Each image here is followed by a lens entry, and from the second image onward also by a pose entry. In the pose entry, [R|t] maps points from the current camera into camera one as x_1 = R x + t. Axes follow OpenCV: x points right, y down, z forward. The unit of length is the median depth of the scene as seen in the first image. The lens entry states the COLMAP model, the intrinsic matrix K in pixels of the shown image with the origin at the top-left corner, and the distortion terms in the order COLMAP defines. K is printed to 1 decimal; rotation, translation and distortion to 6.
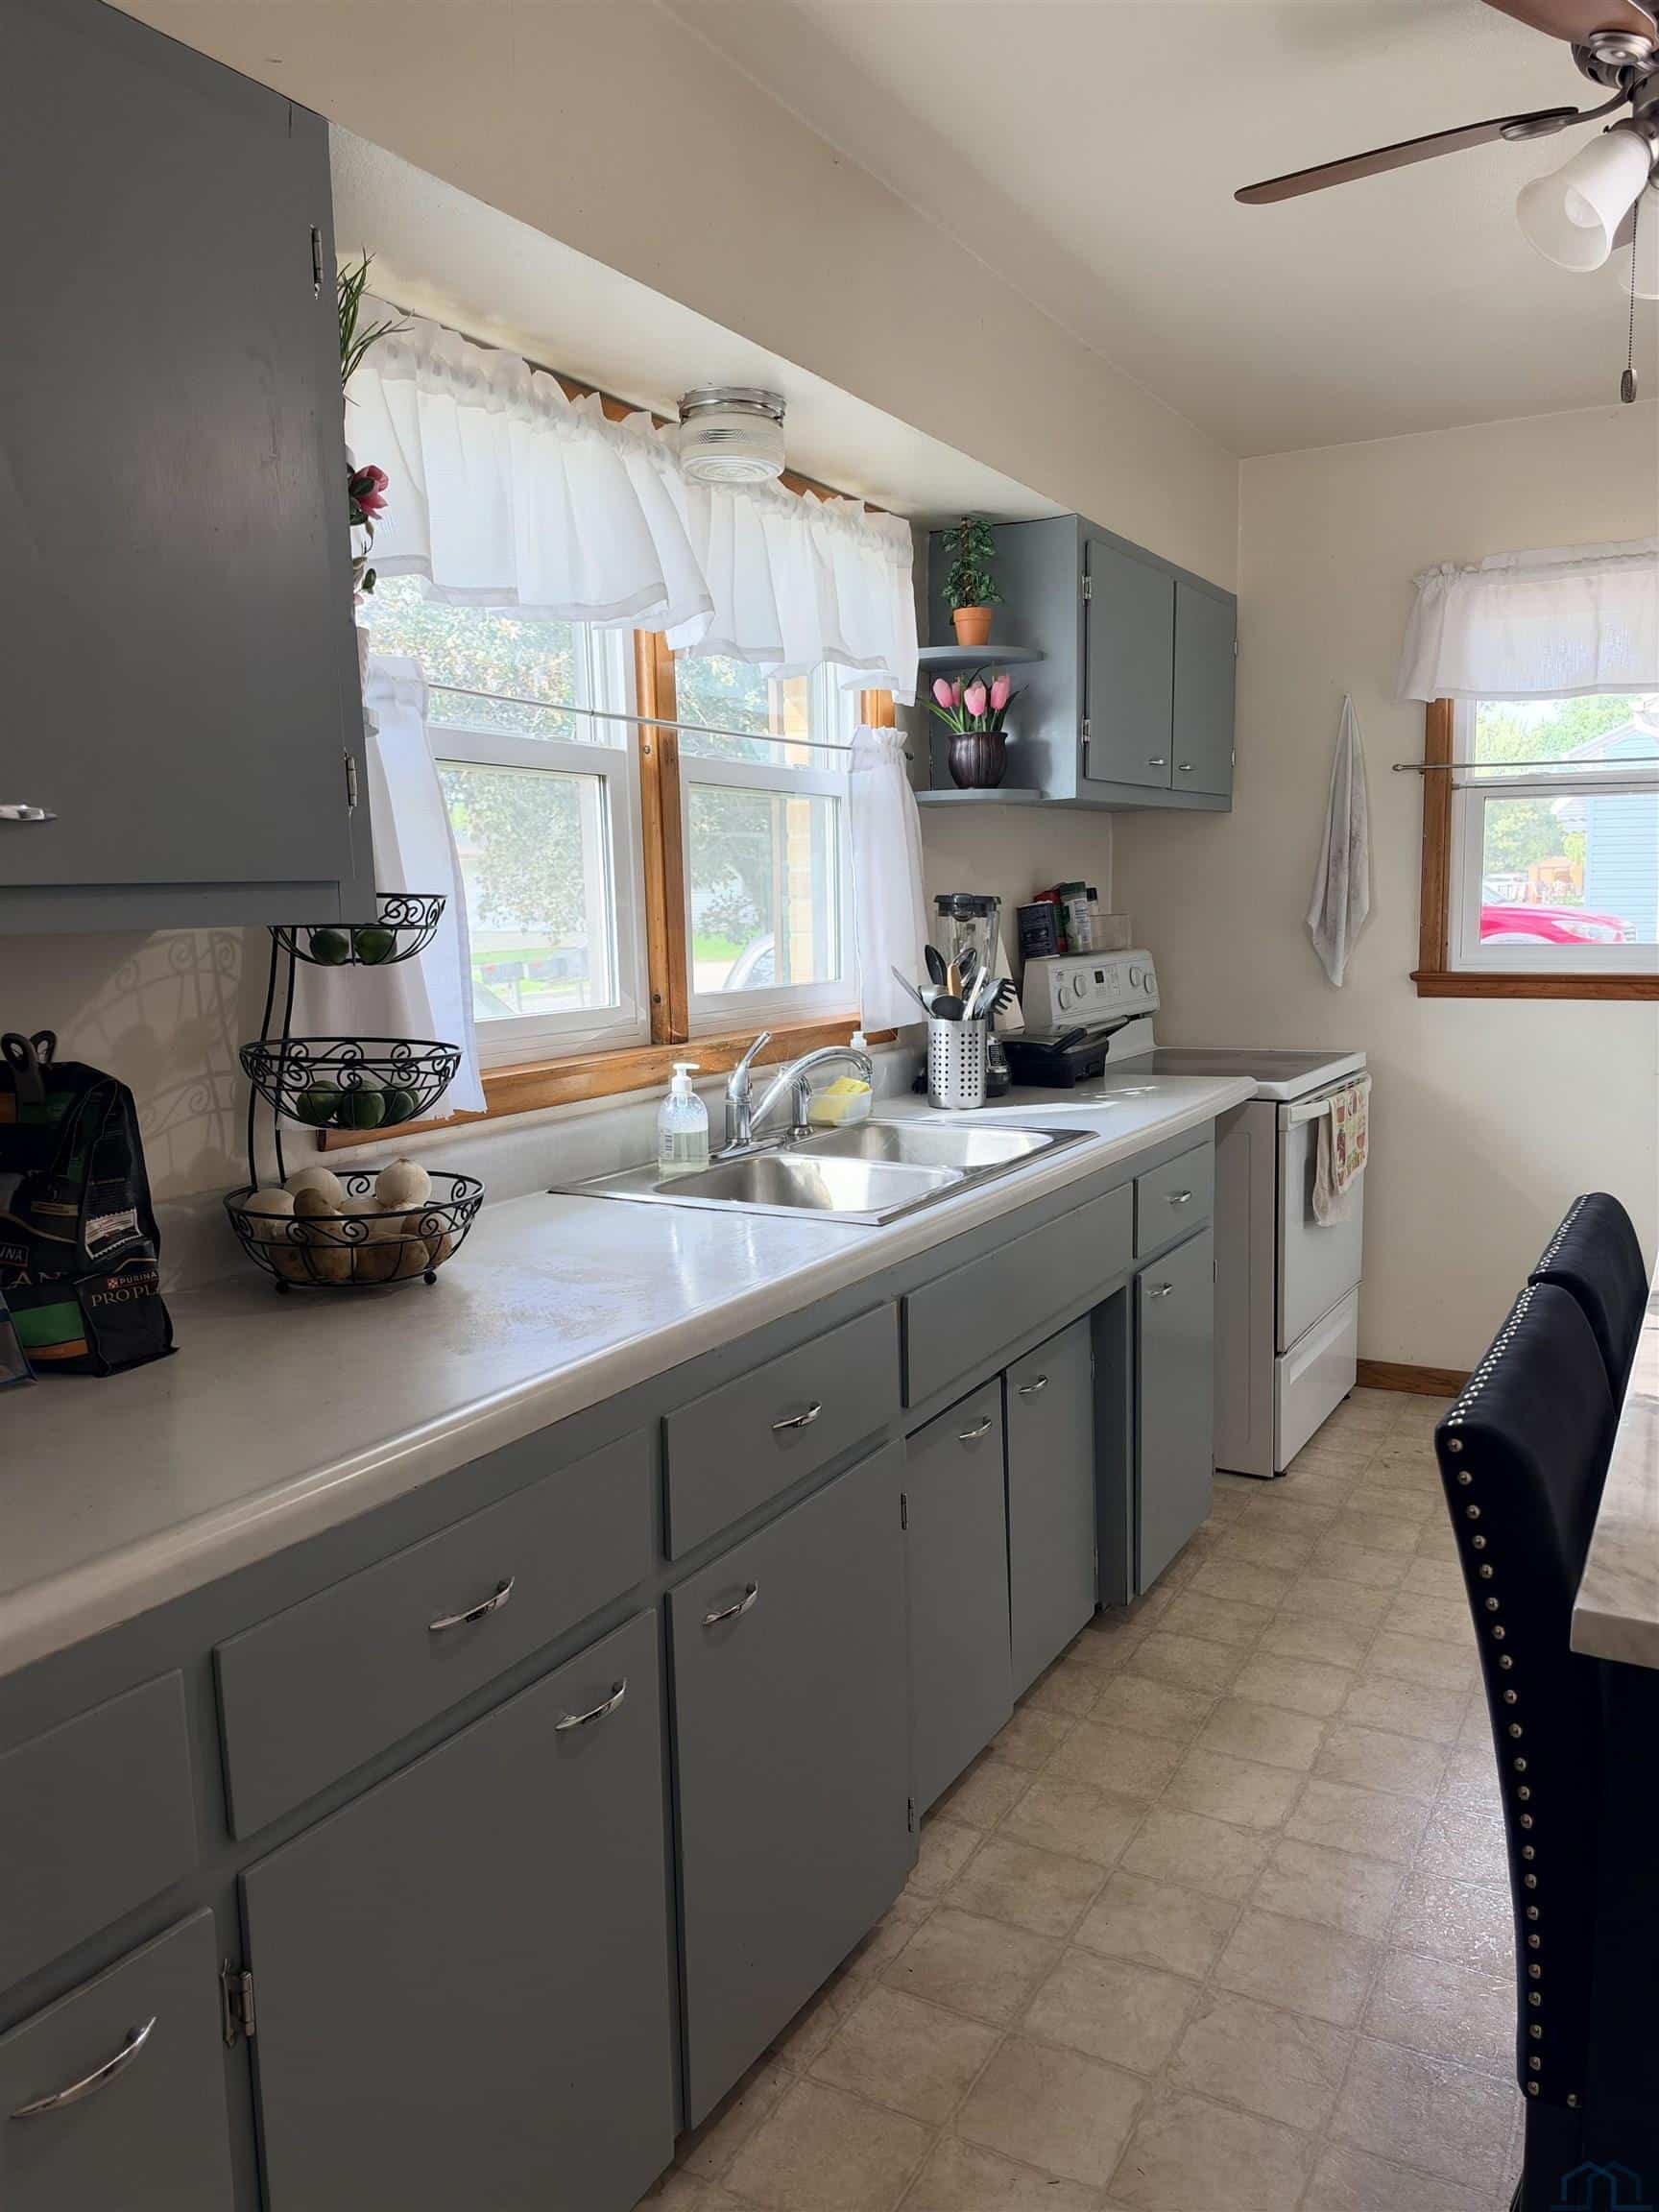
lens RADIAL K [[1593.2, 0, 829.5], [0, 1593.2, 1106.0], [0, 0, 1]] dist [0.004785, -0.031344]
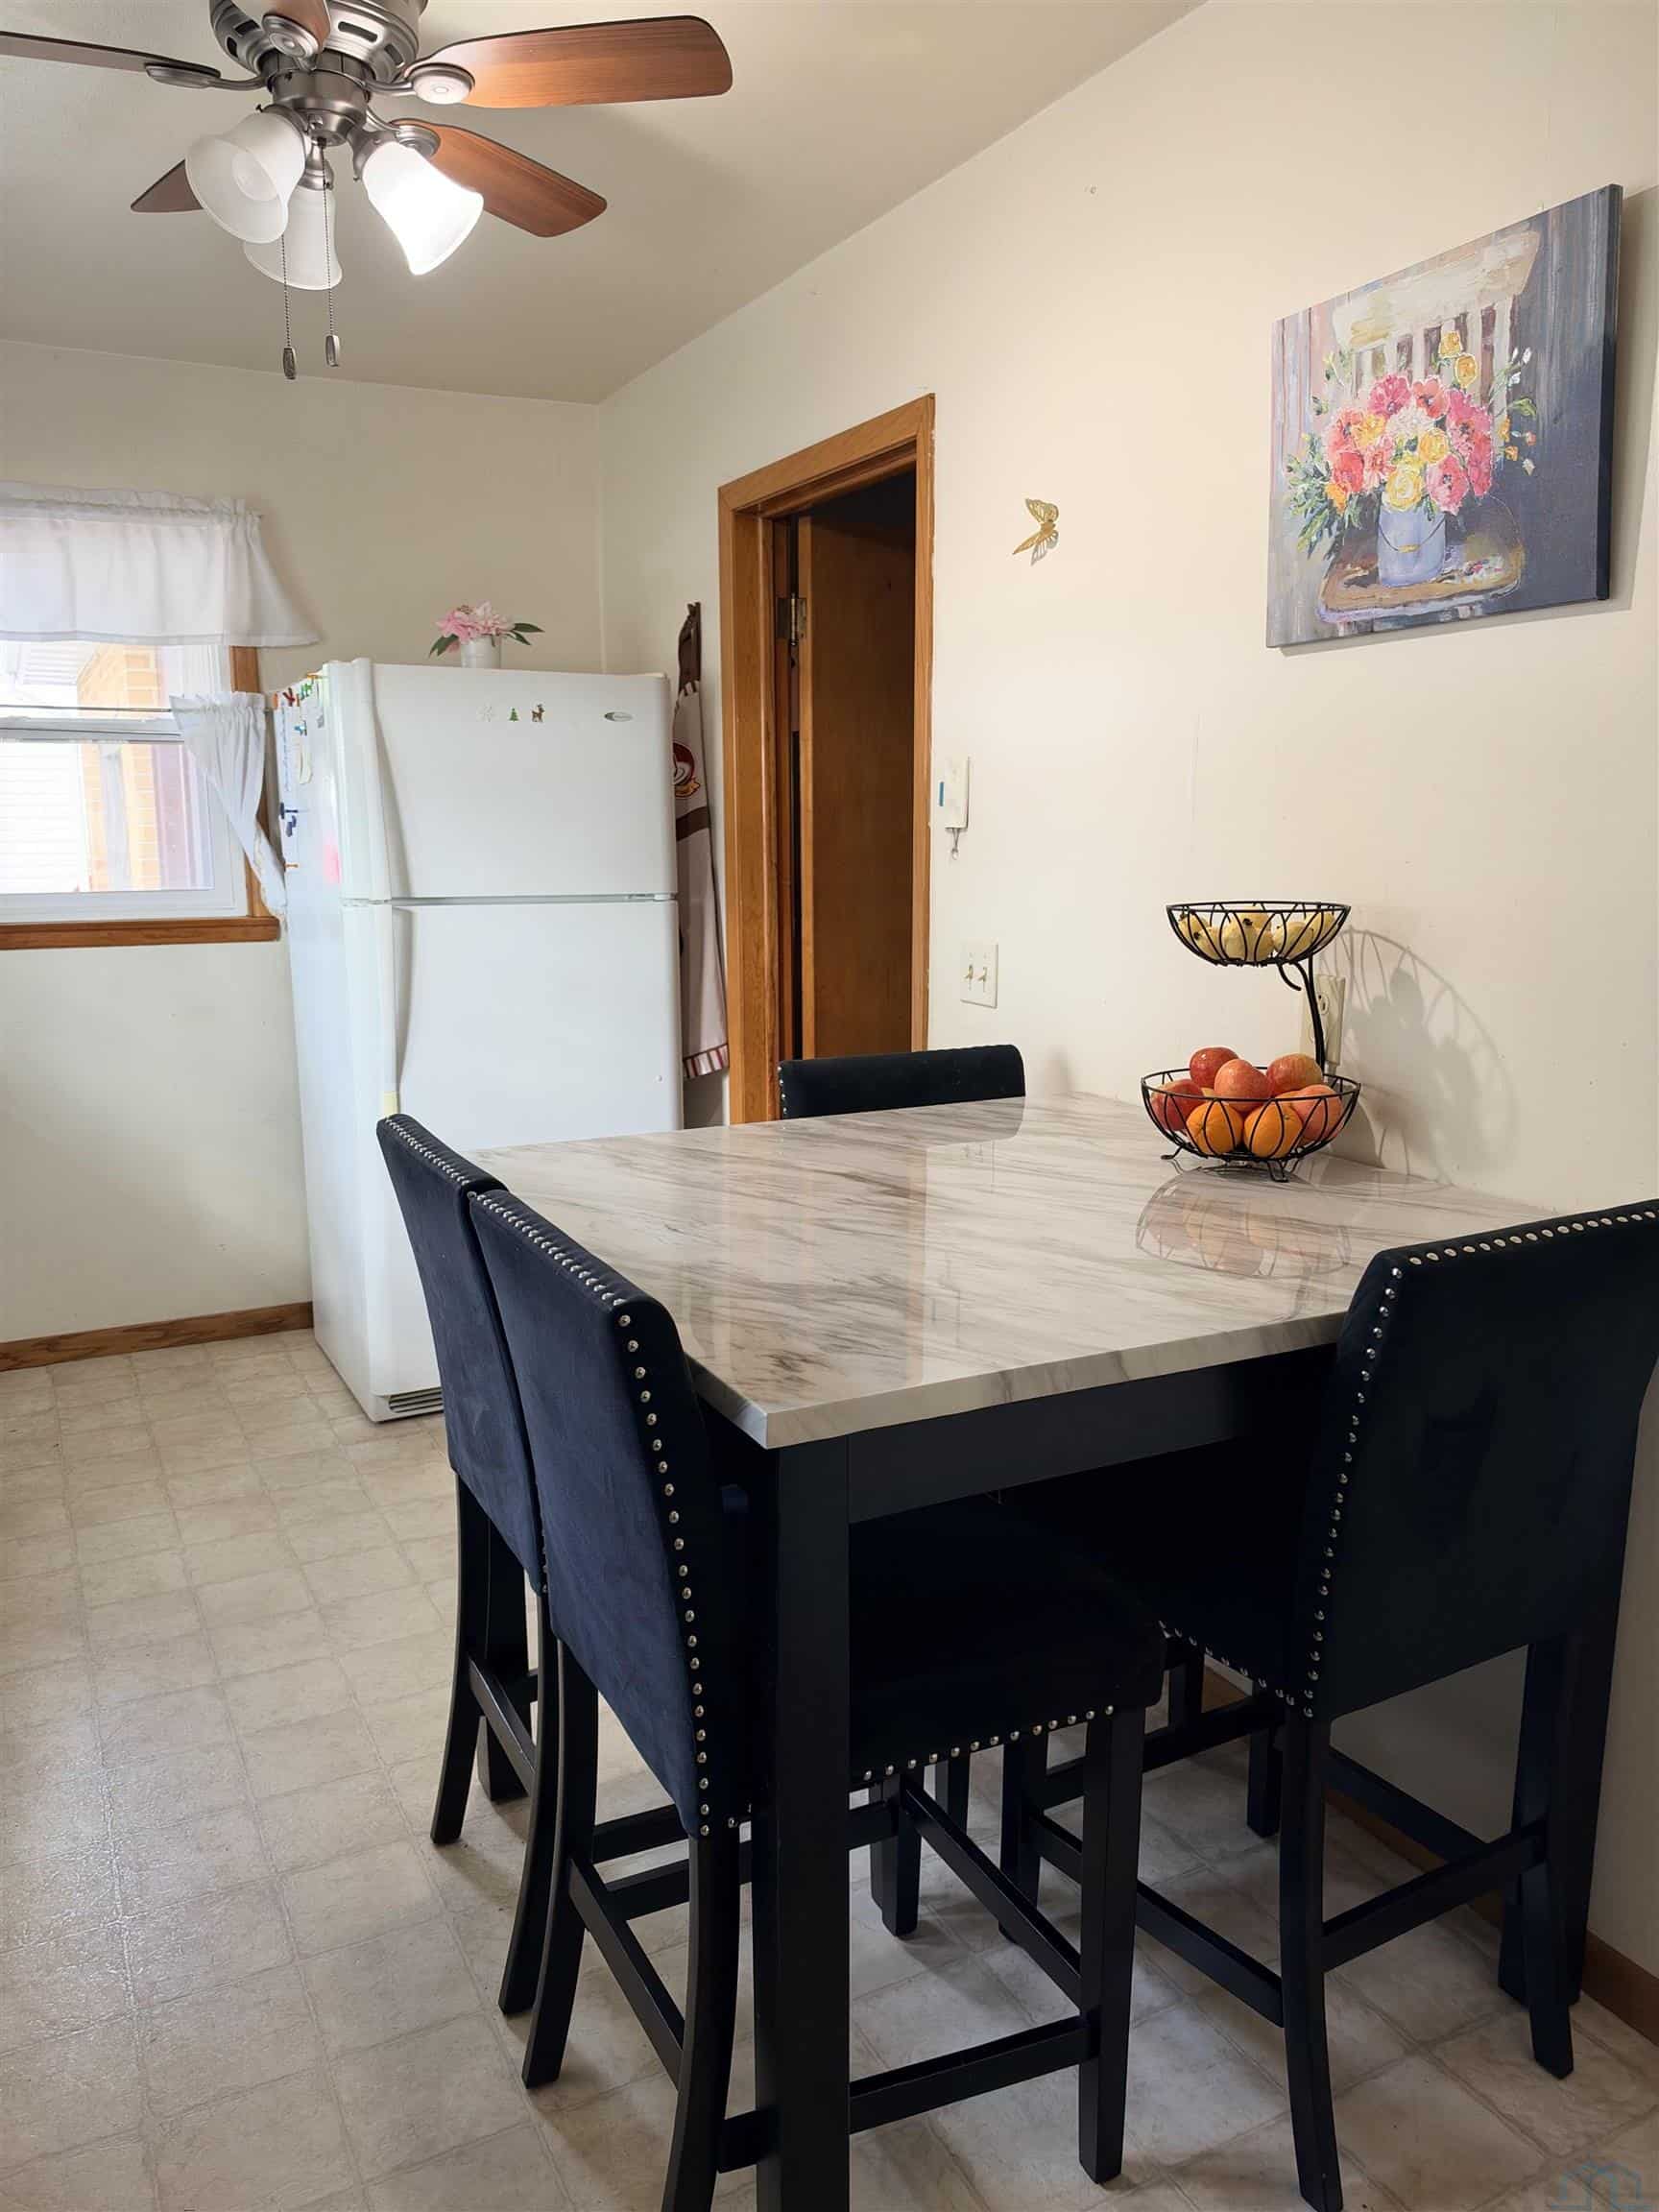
lens RADIAL K [[1593.2, 0, 829.5], [0, 1593.2, 1106.0], [0, 0, 1]] dist [0.004785, -0.031344]
pose [[0.537434, -0.129257, 0.833341, -0.252592], [0.102401, 0.990874, 0.087652, -0.014965], [-0.837065, 0.038228, 0.545766, 0.128939]]
